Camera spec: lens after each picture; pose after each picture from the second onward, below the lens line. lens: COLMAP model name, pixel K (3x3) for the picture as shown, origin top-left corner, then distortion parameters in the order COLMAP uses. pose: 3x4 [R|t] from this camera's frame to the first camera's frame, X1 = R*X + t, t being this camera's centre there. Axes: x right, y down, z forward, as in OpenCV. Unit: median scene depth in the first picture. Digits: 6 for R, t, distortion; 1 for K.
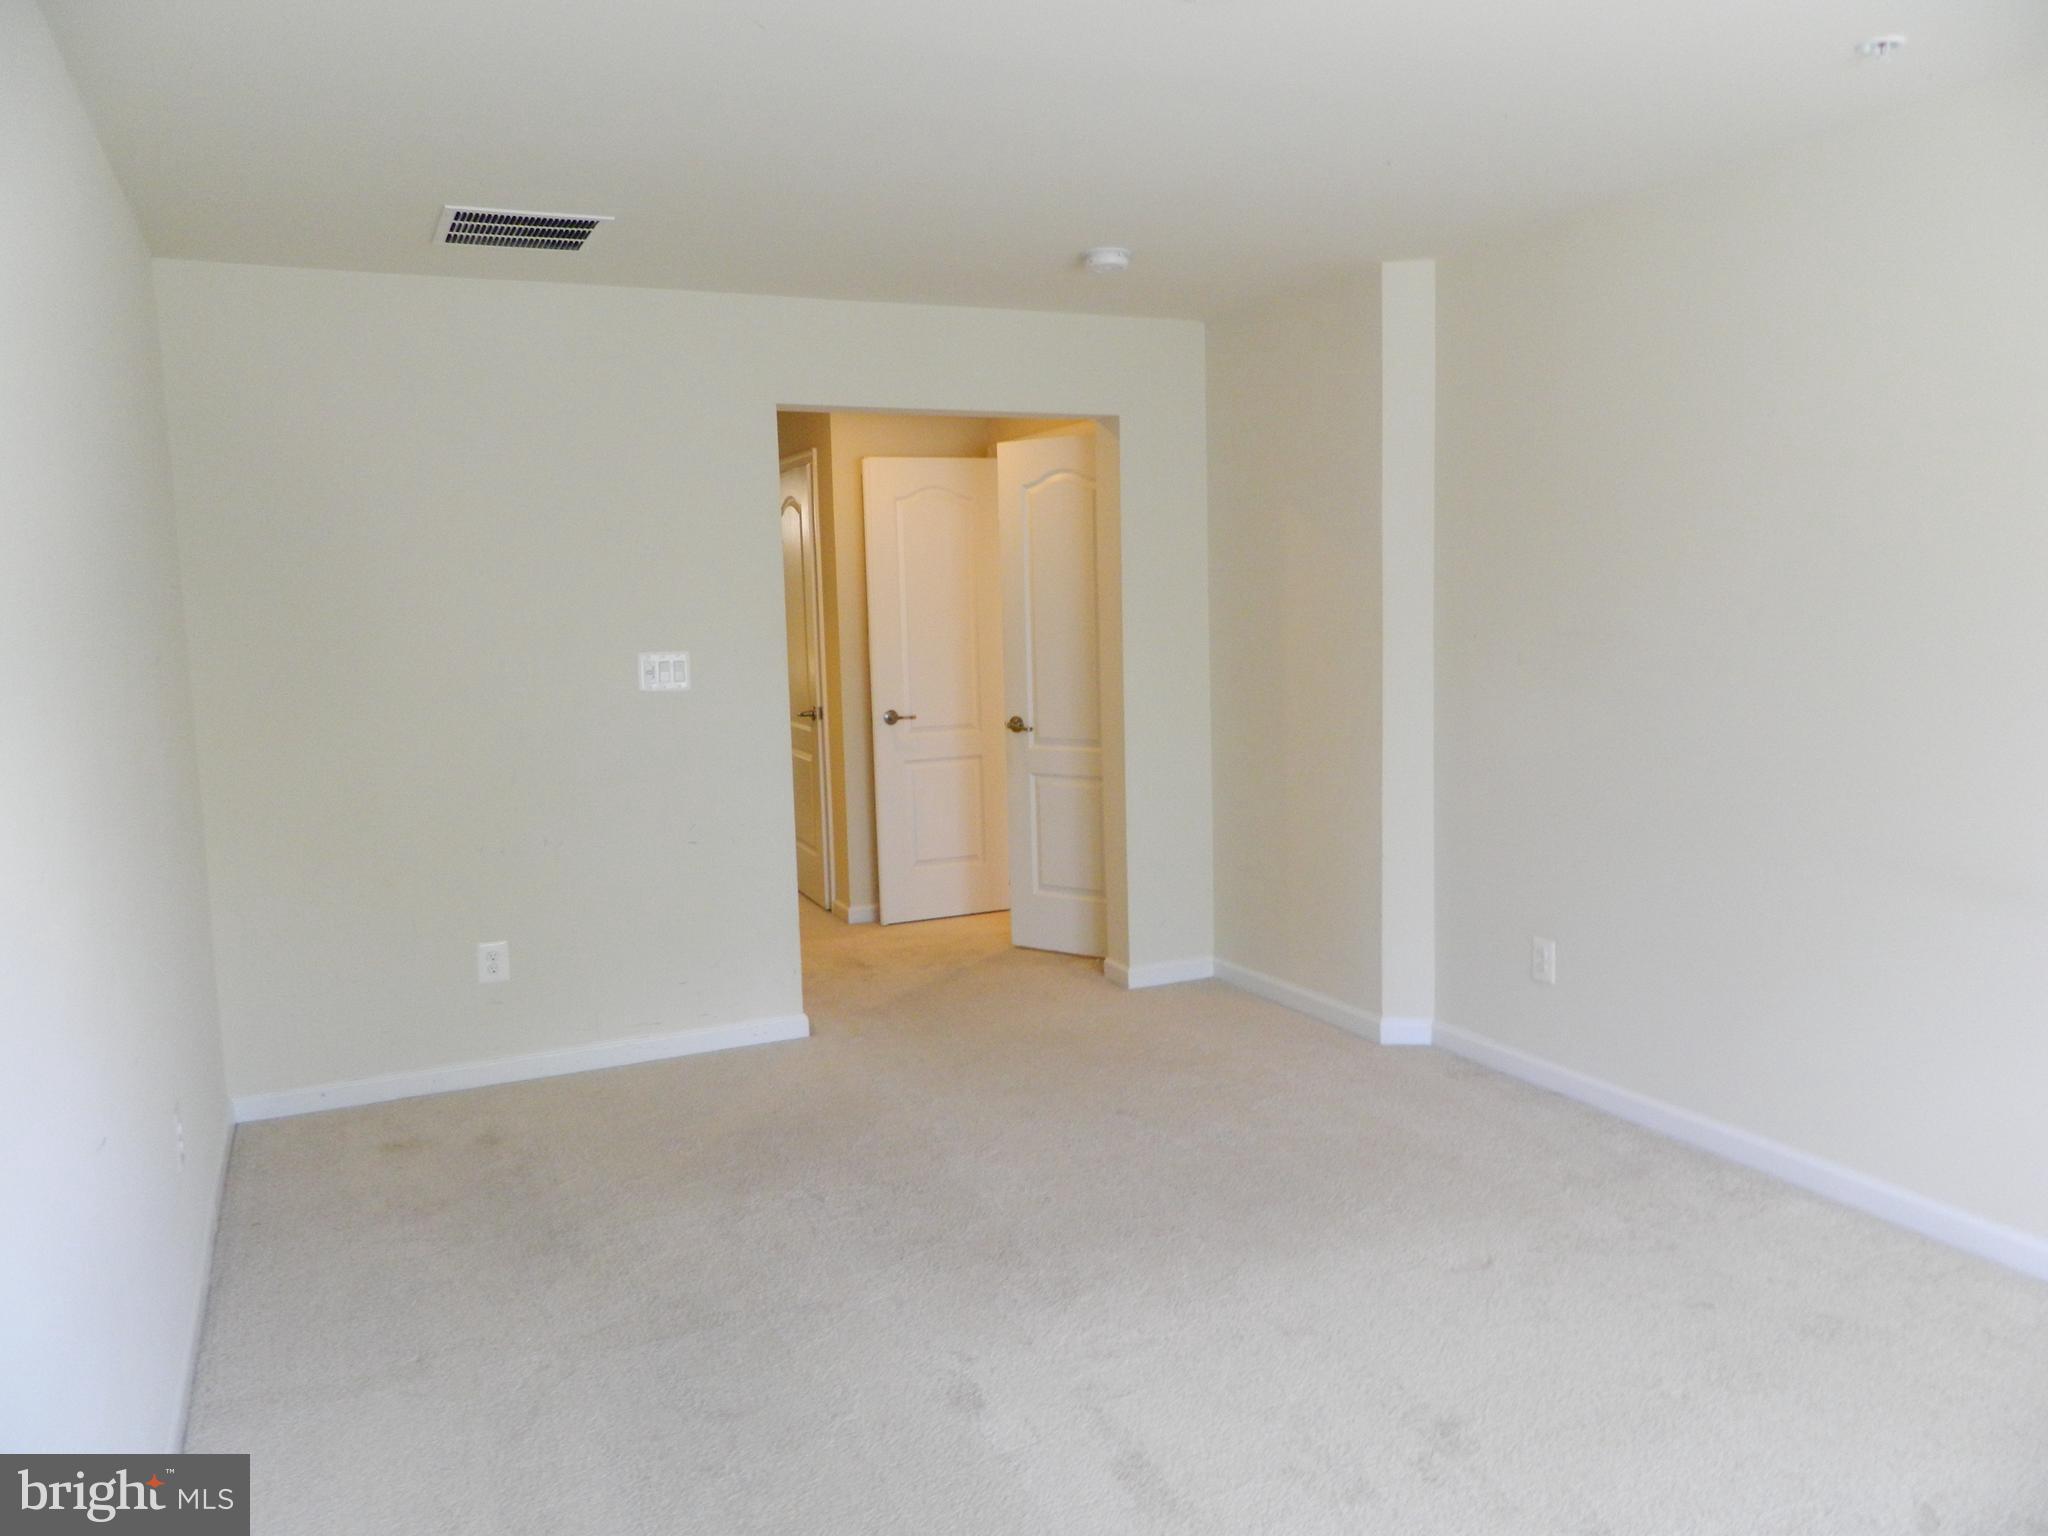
lens RADIAL K [[1522.0, 0, 1016.3], [0, 1522.0, 763.7], [0, 0, 1]] dist [0.008950, -0.007442]
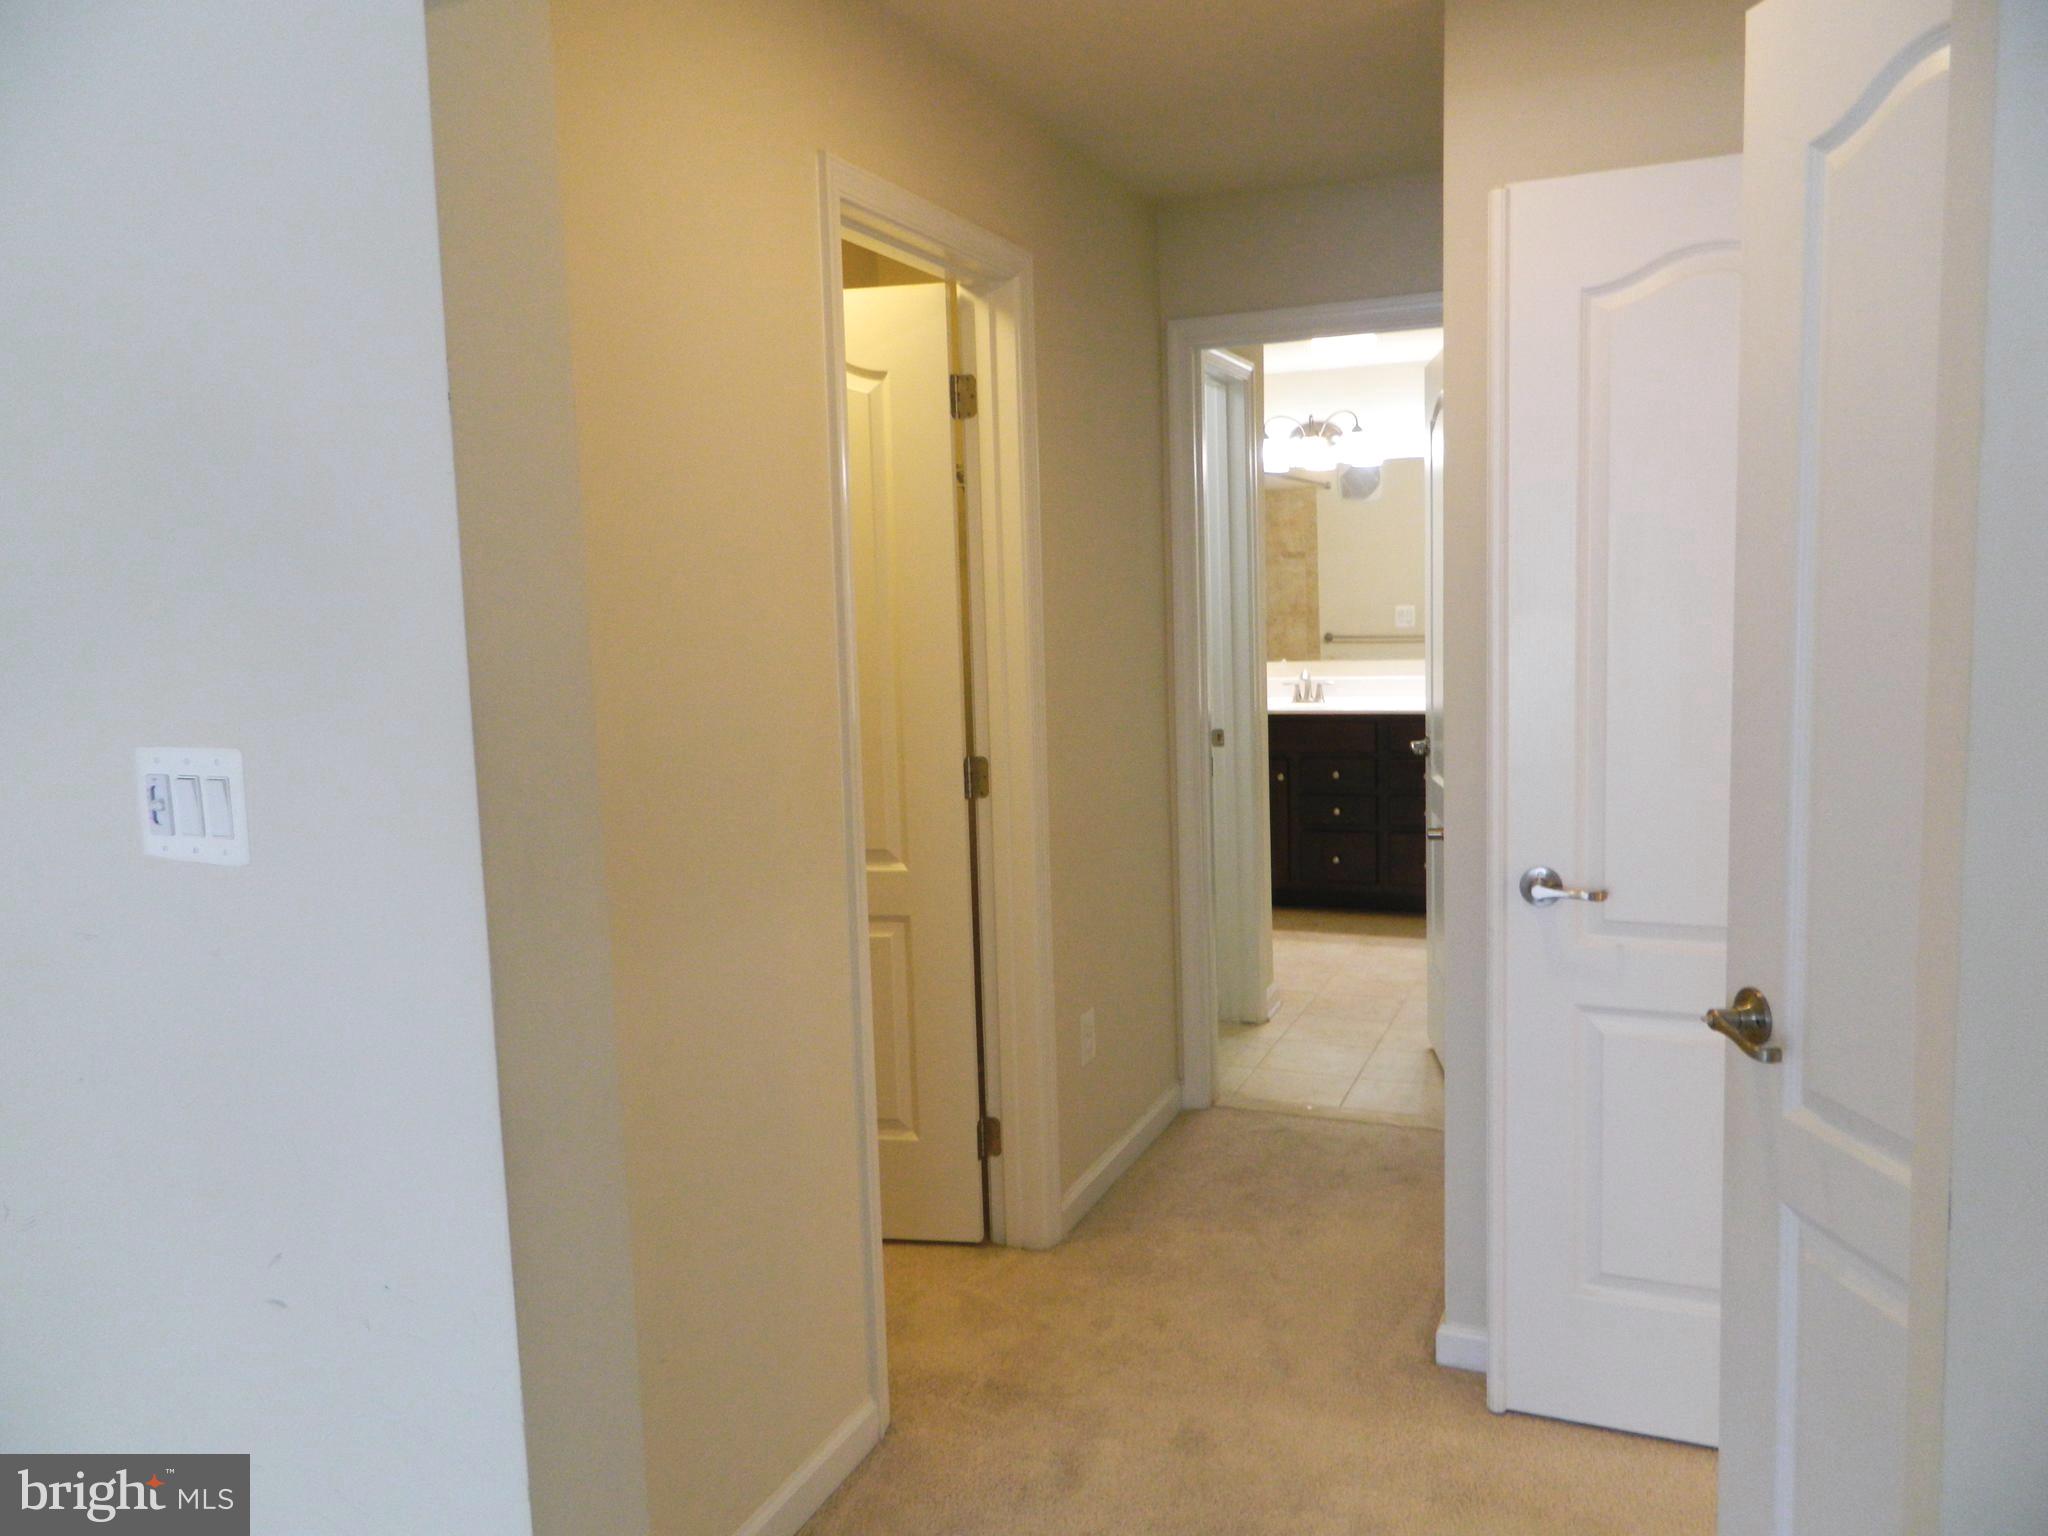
lens RADIAL K [[1522.0, 0, 1016.3], [0, 1522.0, 763.7], [0, 0, 1]] dist [0.008950, -0.007442]
pose [[0.703092, 0.084426, -0.706070, 0.100749], [-0.069806, 0.996326, 0.049621, -0.077861], [0.707665, 0.014400, 0.706402, 0.707313]]
